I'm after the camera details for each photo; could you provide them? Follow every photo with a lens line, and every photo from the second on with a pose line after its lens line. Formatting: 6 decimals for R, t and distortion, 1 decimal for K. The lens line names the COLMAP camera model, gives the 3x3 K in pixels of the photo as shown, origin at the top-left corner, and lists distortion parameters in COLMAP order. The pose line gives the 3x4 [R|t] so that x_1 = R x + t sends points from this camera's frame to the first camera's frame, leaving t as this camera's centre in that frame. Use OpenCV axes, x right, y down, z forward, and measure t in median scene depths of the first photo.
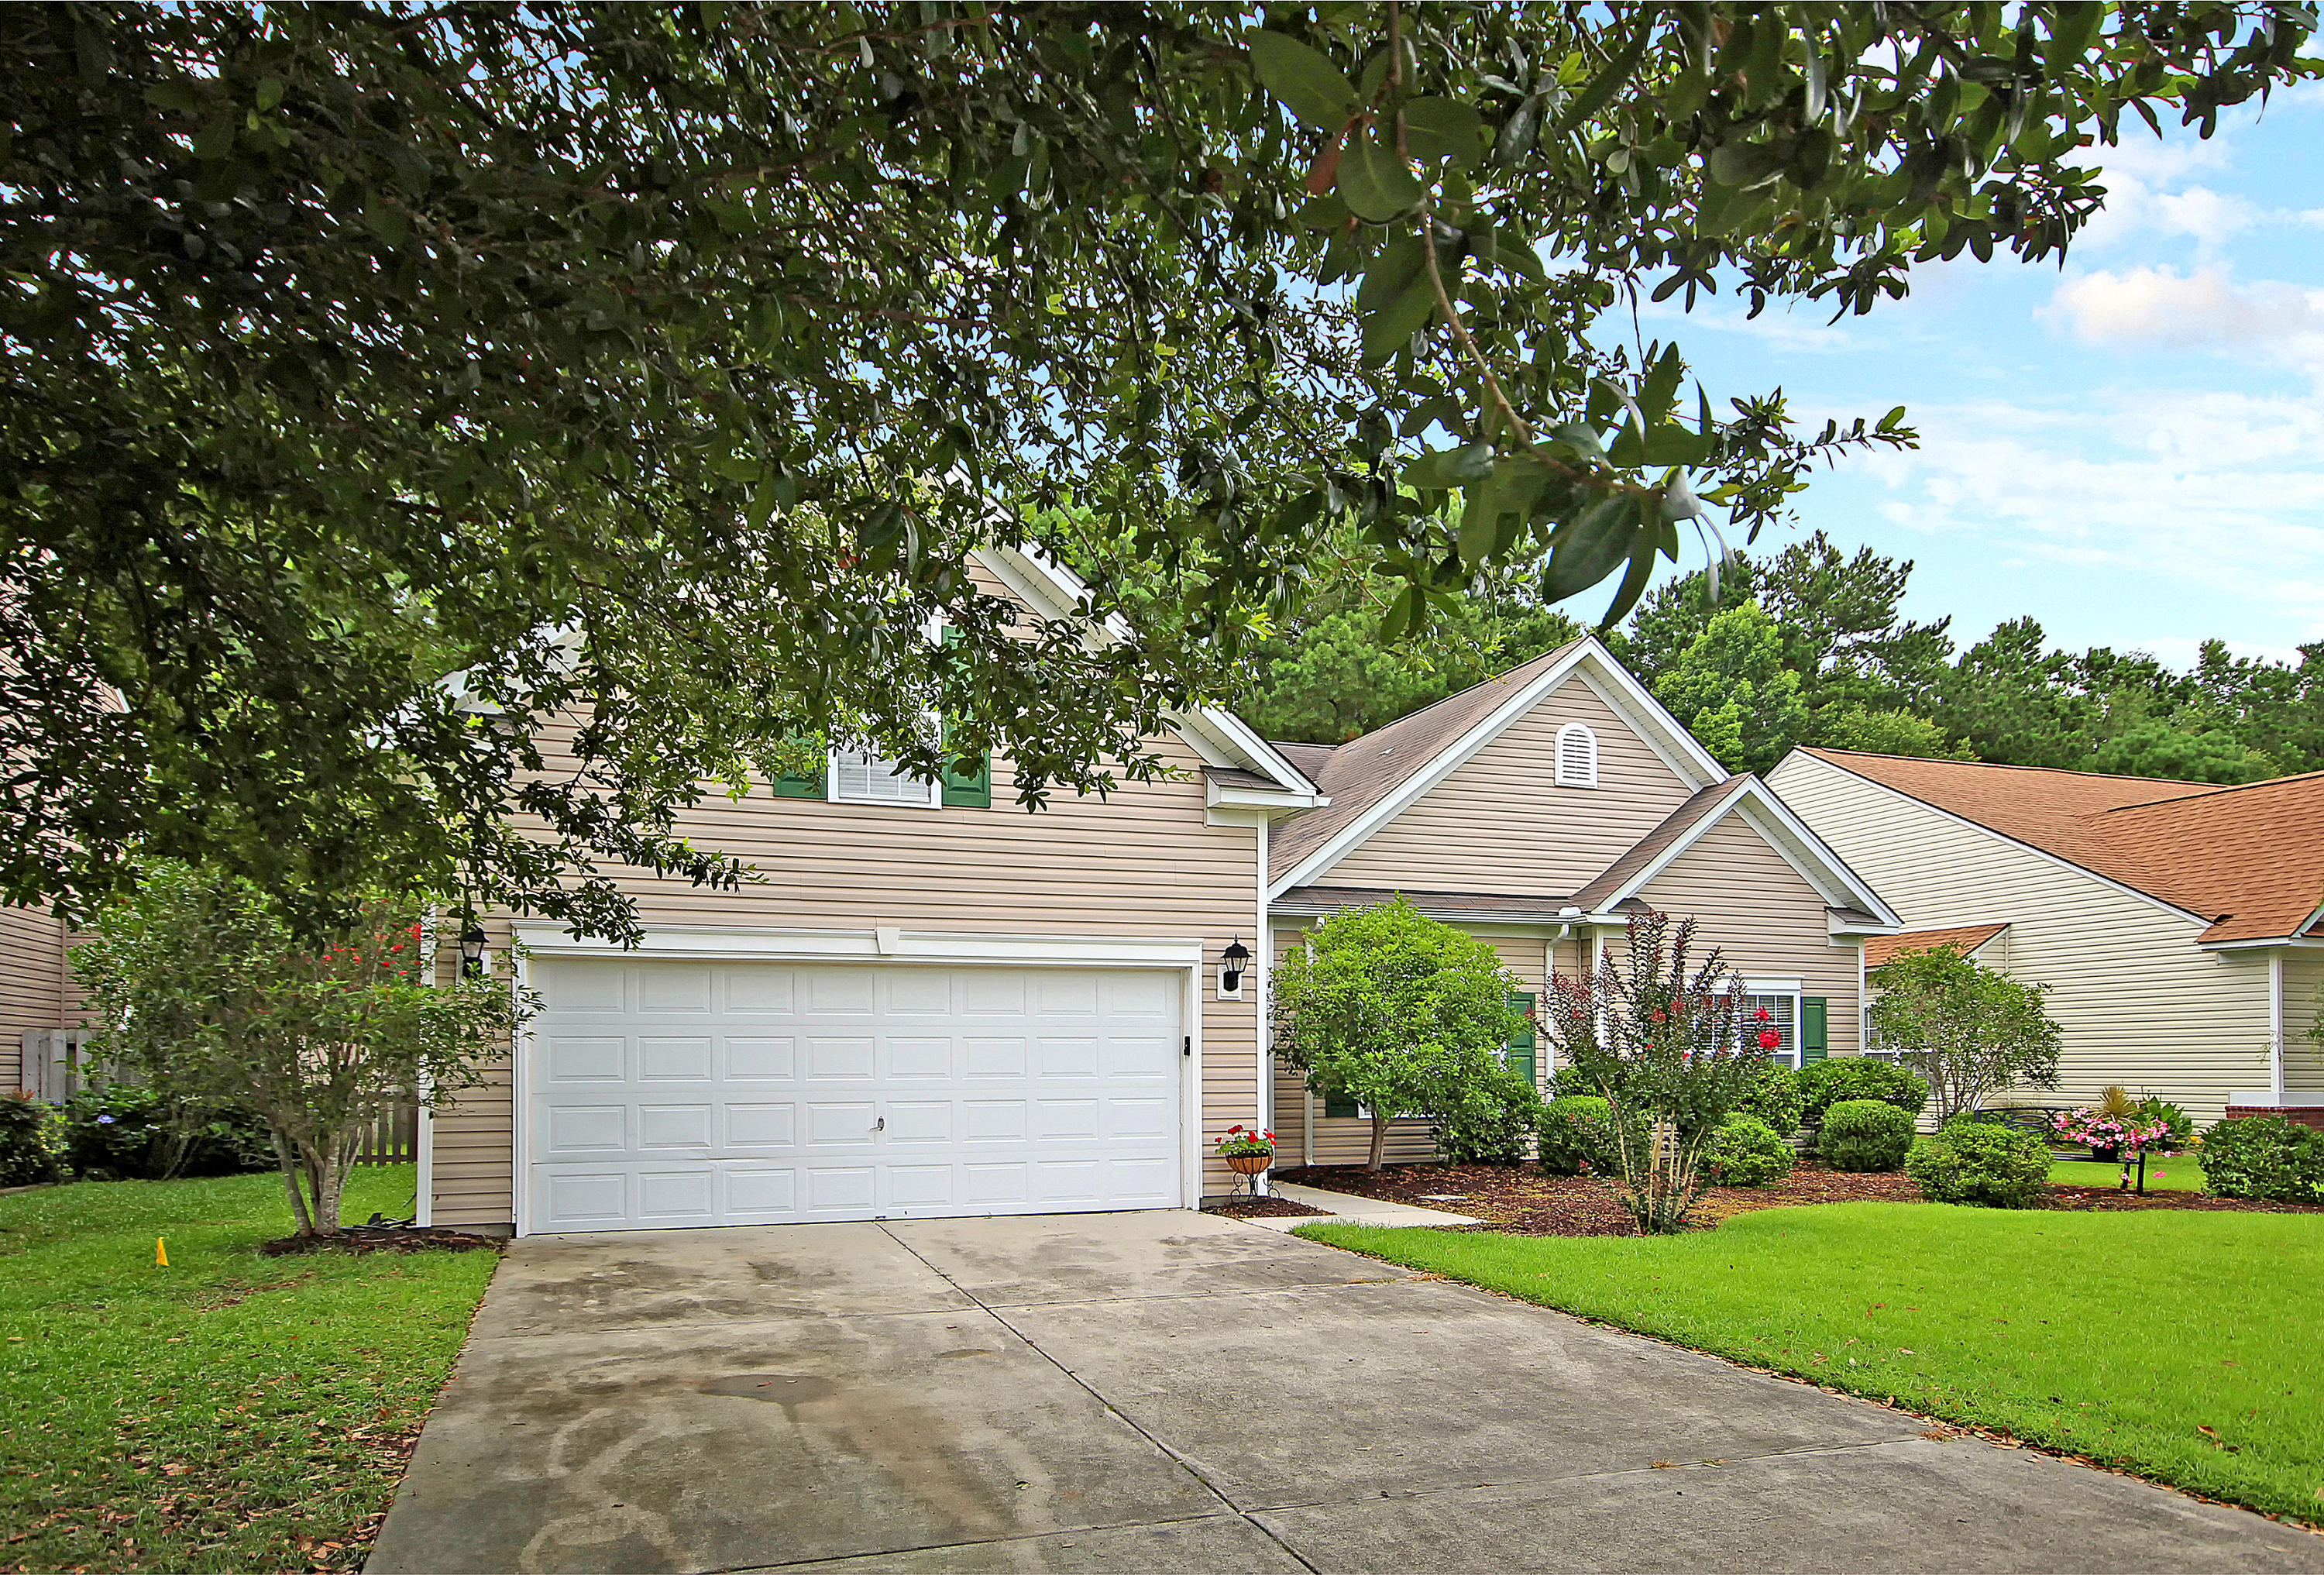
lens RADIAL K [[1311.1, 0, 1162.0], [0, 1311.1, 774.6], [0, 0, 1]] dist [0.003820, 0.002911]
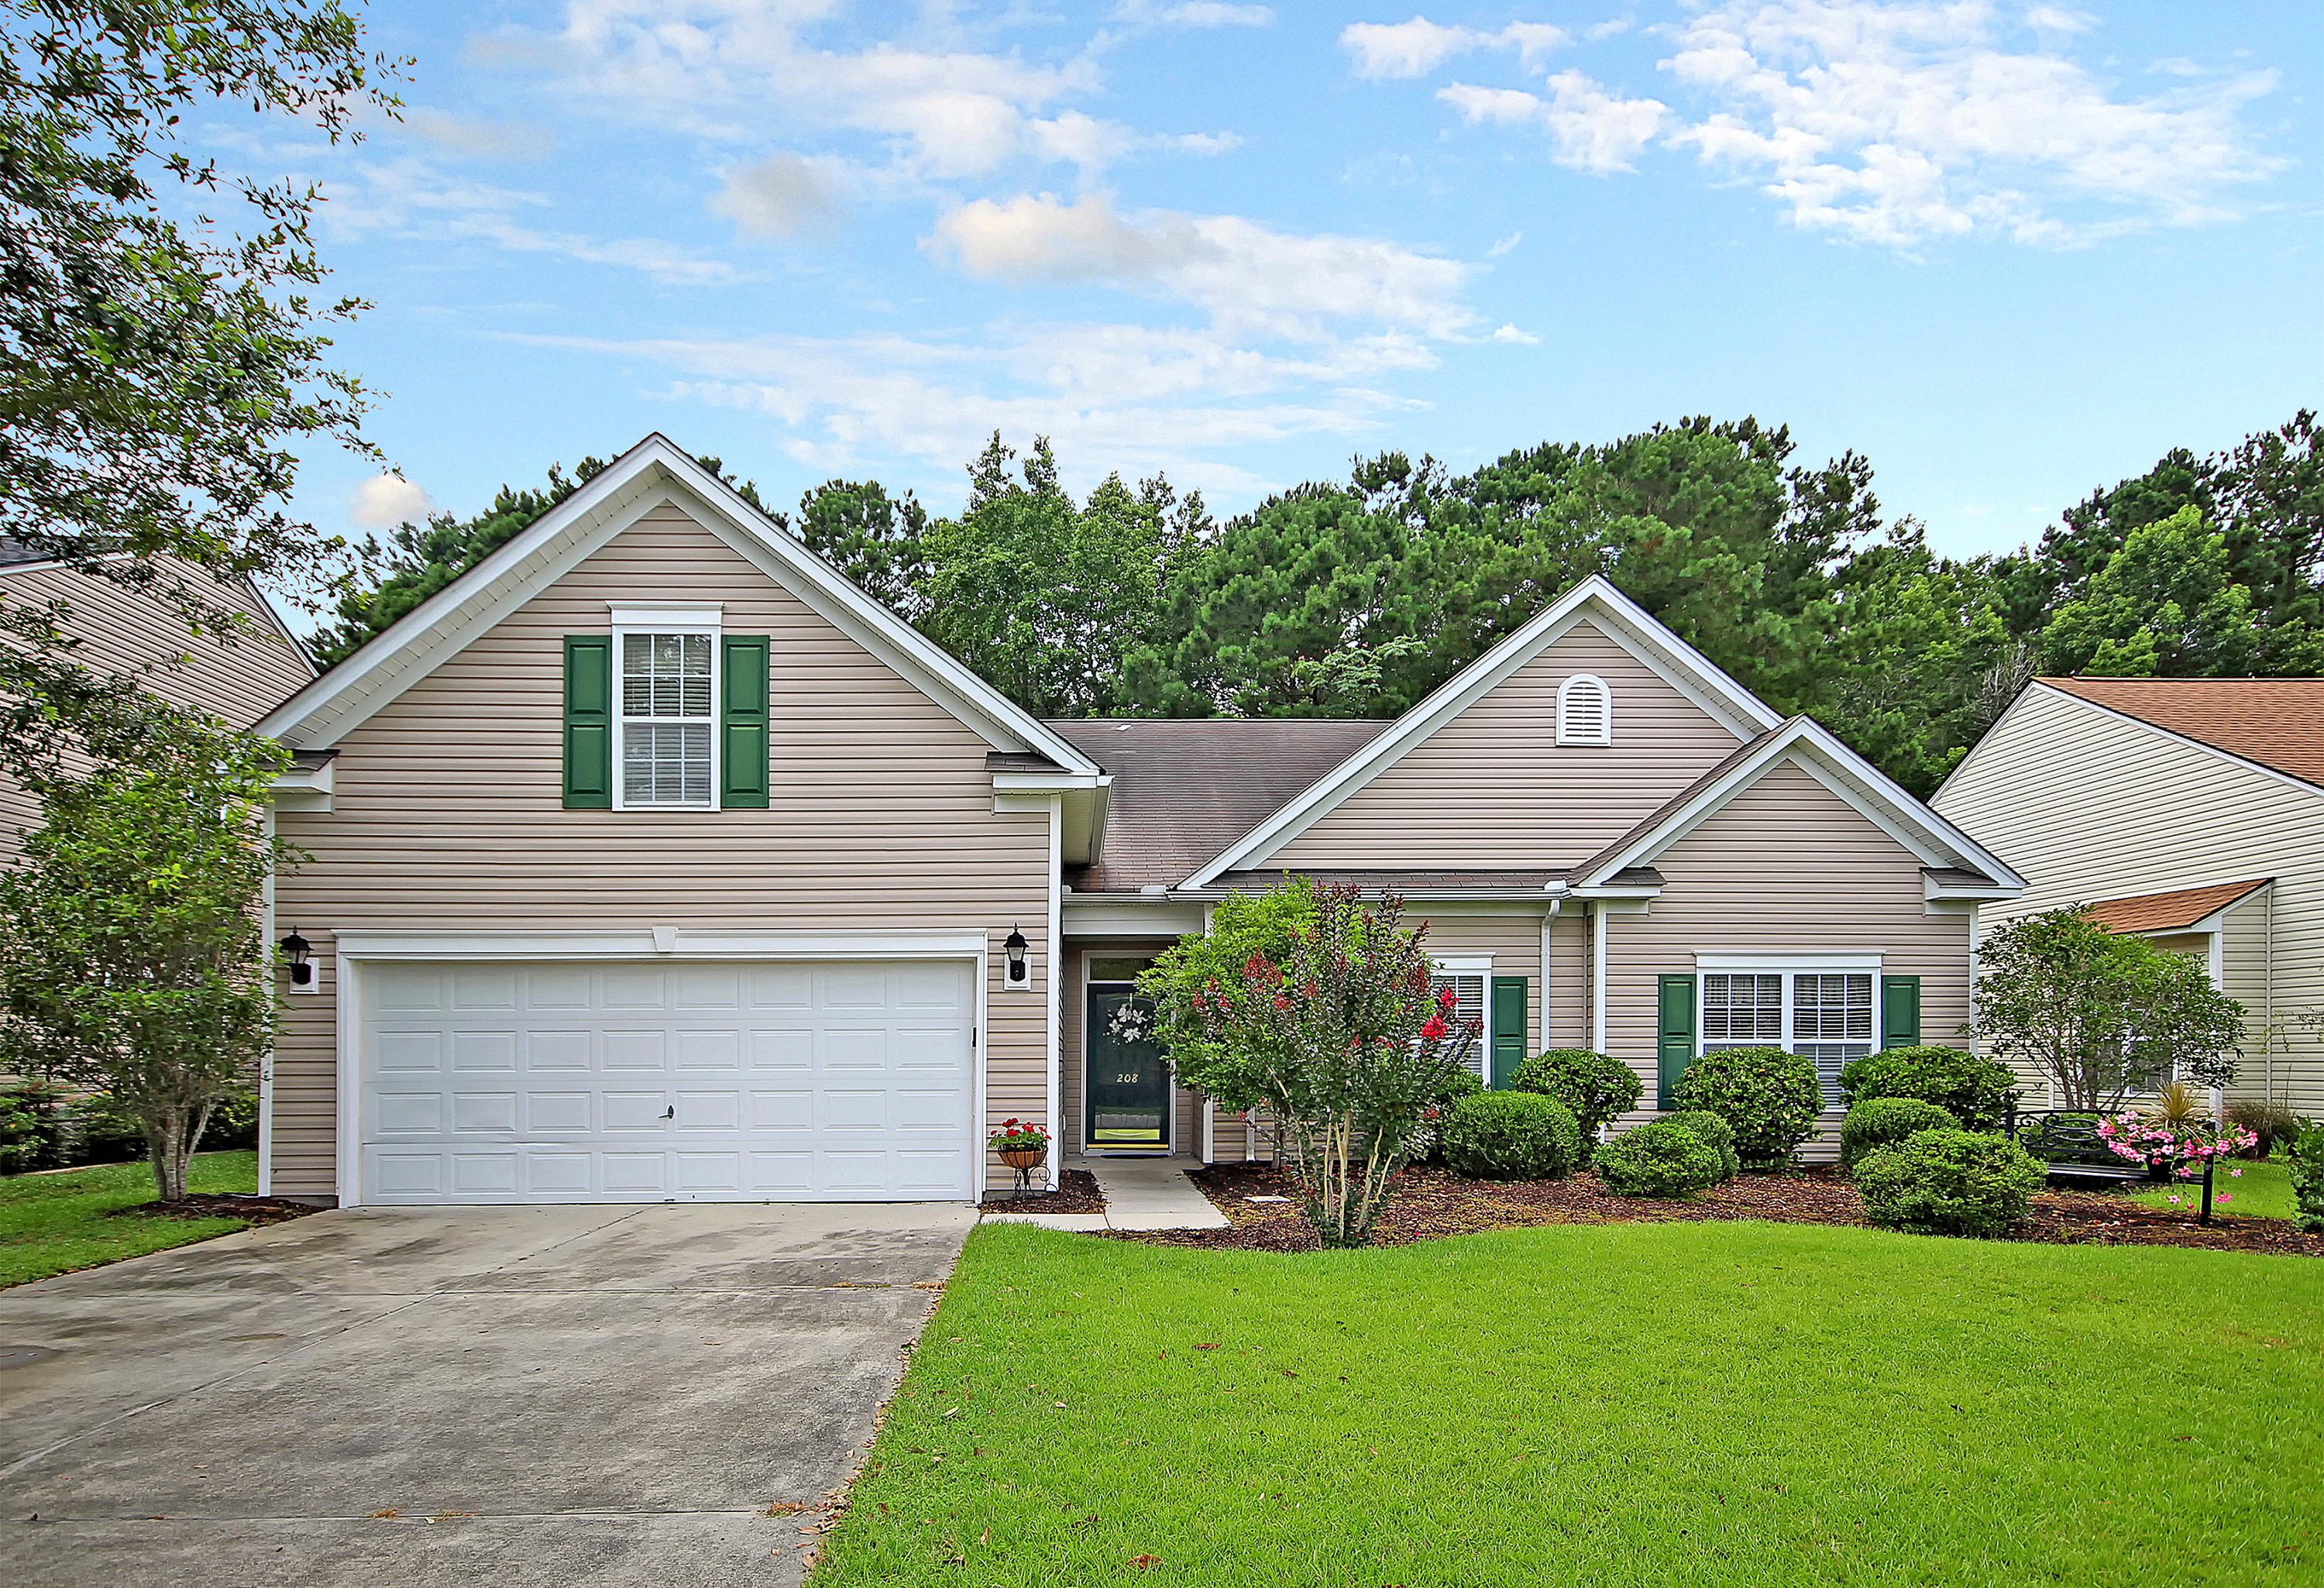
lens RADIAL K [[1276.9, 0, 1162.9], [0, 1276.9, 814.8], [0, 0, 1]] dist [0.007094, -0.000533]
pose [[0.955410, -0.054403, -0.290228, 0.391996], [0.064000, 0.997669, 0.023669, 0.023496], [0.288264, -0.041188, 0.956665, 0.116509]]
